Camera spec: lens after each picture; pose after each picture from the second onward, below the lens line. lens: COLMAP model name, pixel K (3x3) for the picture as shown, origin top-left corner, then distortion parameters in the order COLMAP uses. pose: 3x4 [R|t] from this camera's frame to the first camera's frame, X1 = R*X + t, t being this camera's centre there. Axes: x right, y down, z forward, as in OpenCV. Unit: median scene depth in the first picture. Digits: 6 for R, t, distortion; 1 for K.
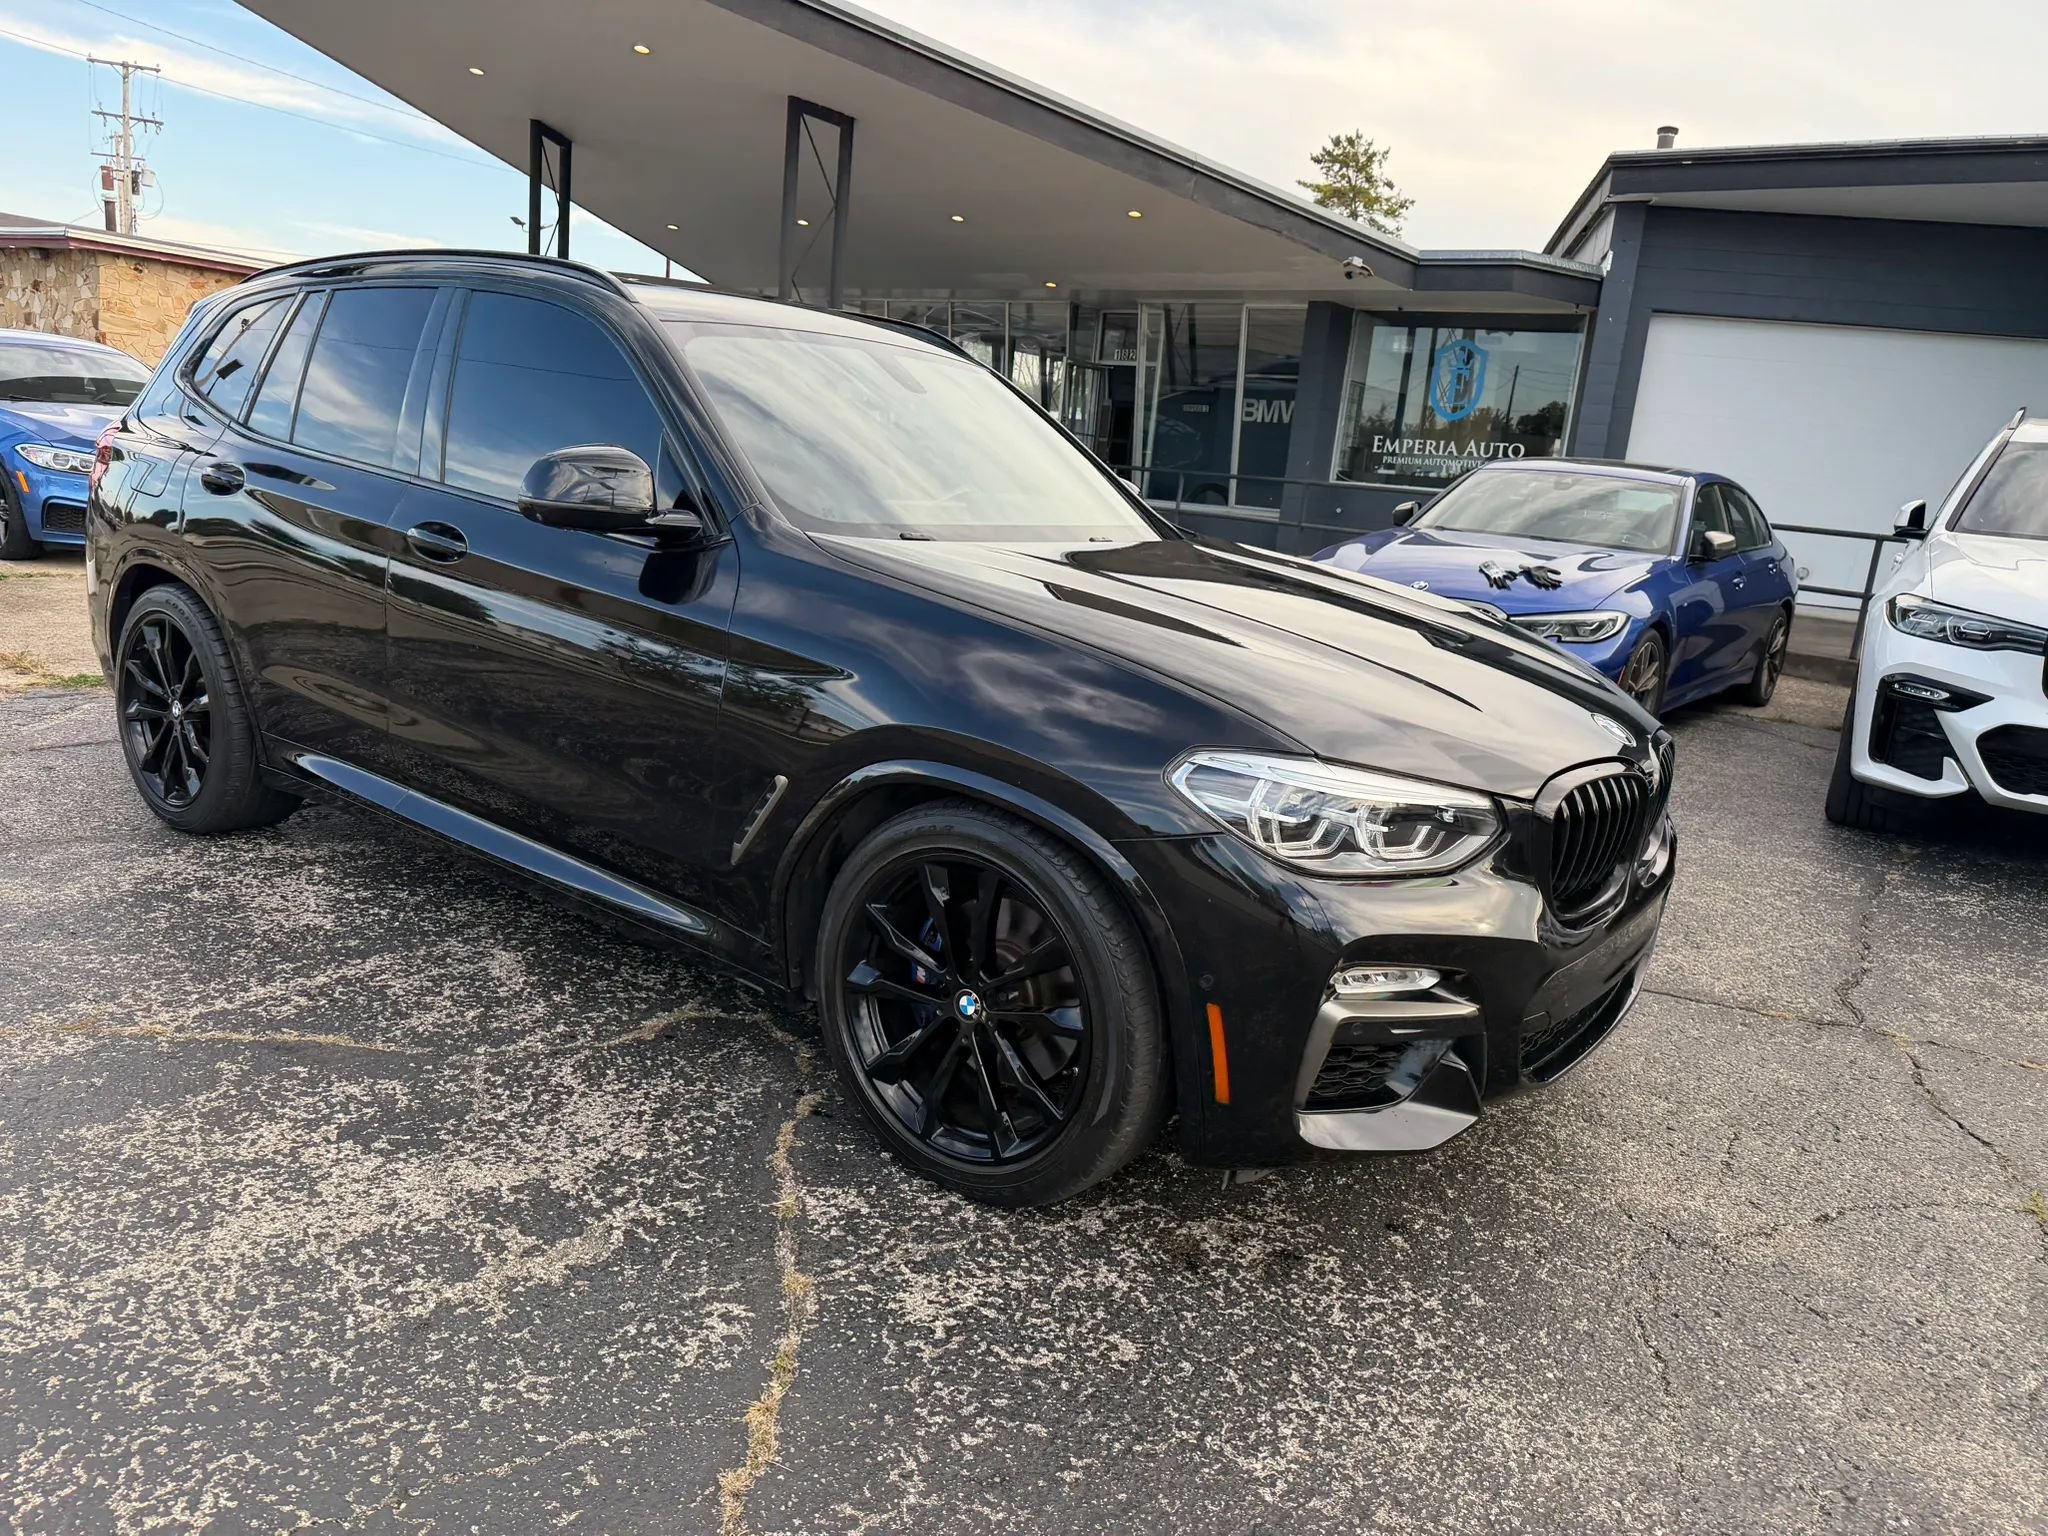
lens RADIAL K [[1461.9, 0, 1002.4], [0, 1461.9, 762.7], [0, 0, 1]] dist [0.046579, -0.058834]
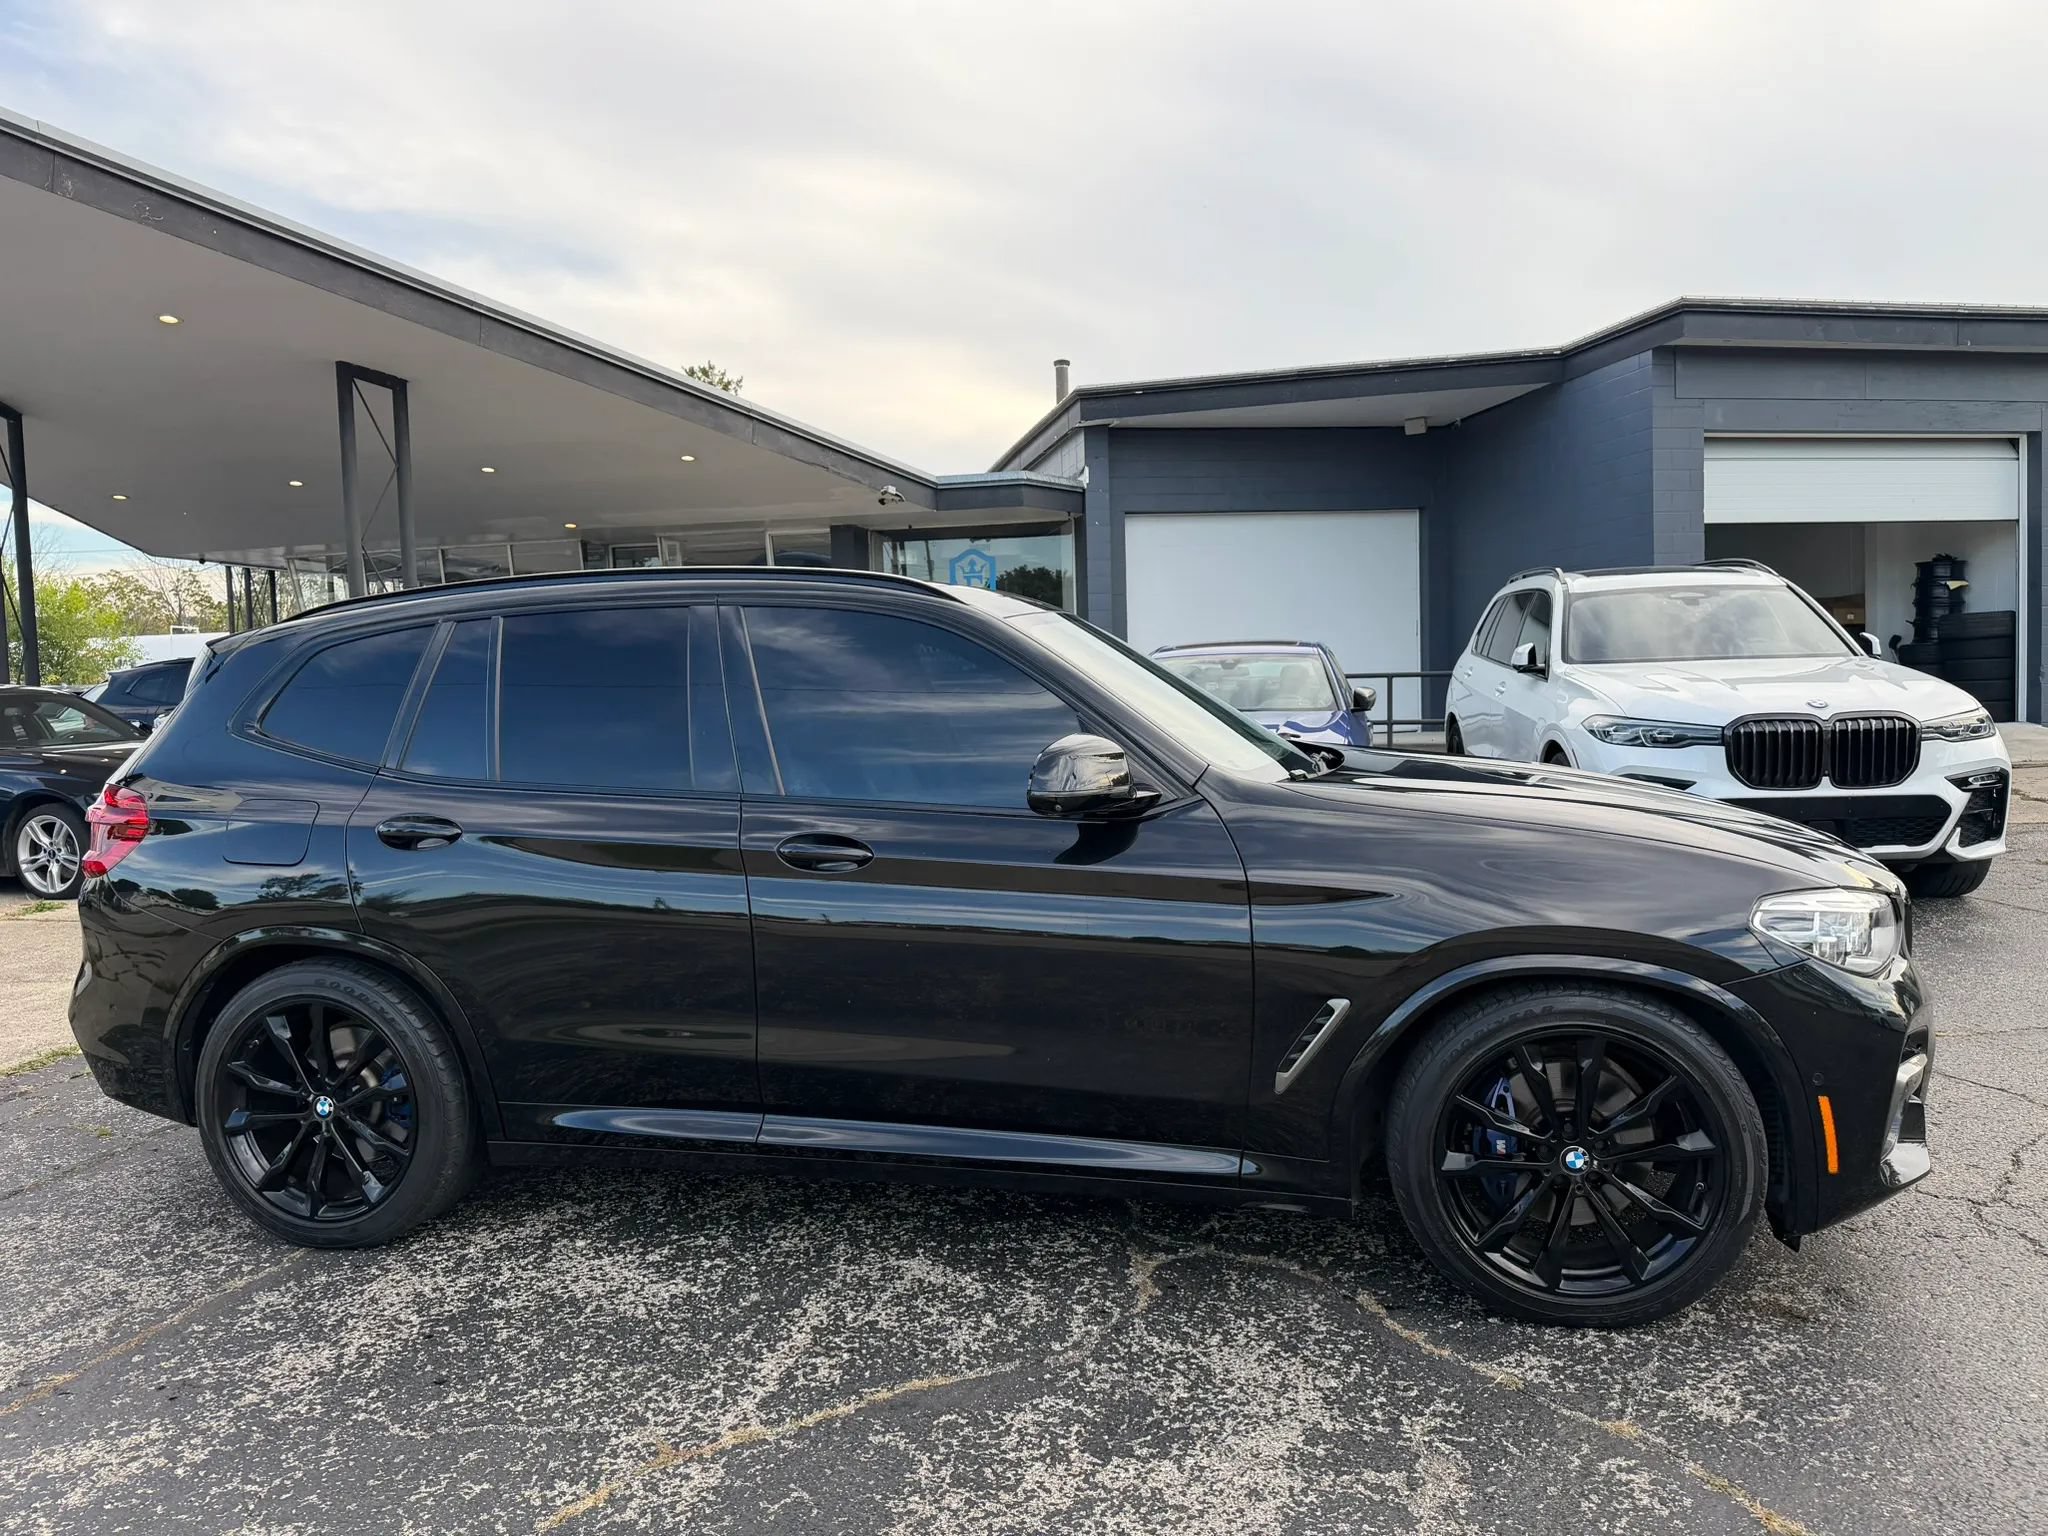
lens RADIAL K [[1461.9, 0, 1009.6], [0, 1461.9, 730.5], [0, 0, 1]] dist [0.046579, -0.058834]
pose [[0.900073, -0.132839, 0.414997, -0.699798], [0.196022, 0.974025, -0.113362, -0.097859], [-0.389158, 0.183383, 0.902733, 0.039711]]
